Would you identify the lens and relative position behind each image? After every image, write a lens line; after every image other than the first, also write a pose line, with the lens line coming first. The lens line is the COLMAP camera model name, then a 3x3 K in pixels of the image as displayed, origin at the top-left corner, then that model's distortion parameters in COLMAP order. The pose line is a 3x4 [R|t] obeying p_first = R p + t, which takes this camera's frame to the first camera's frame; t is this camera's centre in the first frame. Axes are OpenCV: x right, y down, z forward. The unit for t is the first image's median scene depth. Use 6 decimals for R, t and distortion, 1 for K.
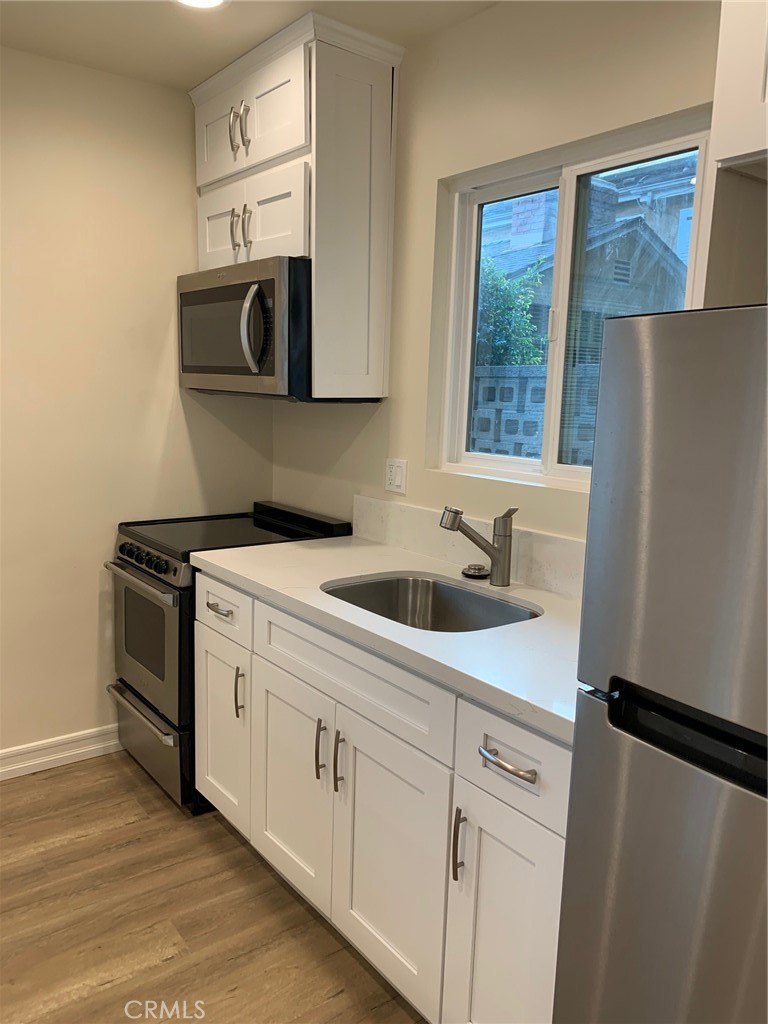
lens RADIAL K [[782.0, 0, 382.8], [0, 782.0, 522.0], [0, 0, 1]] dist [0.006989, 0.000852]
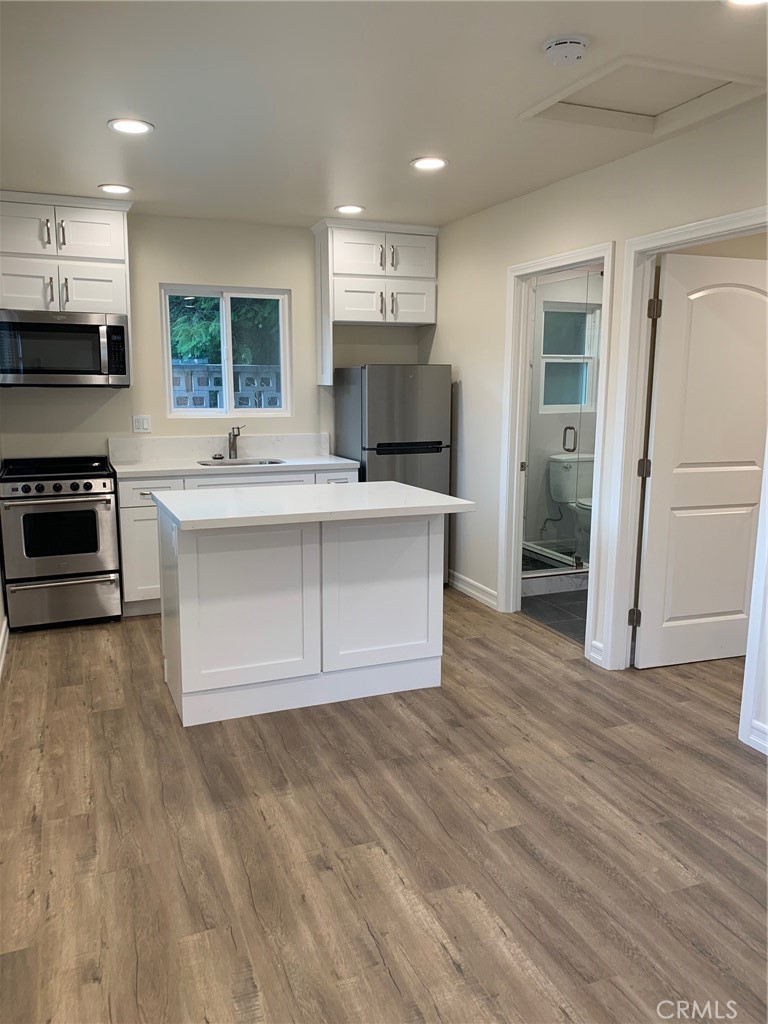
lens RADIAL K [[782.0, 0, 381.2], [0, 782.0, 509.1], [0, 0, 1]] dist [0.006989, 0.000852]
pose [[0.266846, -0.195696, 0.943661, -1.749565], [0.161615, 0.974387, 0.156367, -0.061247], [-0.950092, 0.110784, 0.291638, -0.129647]]
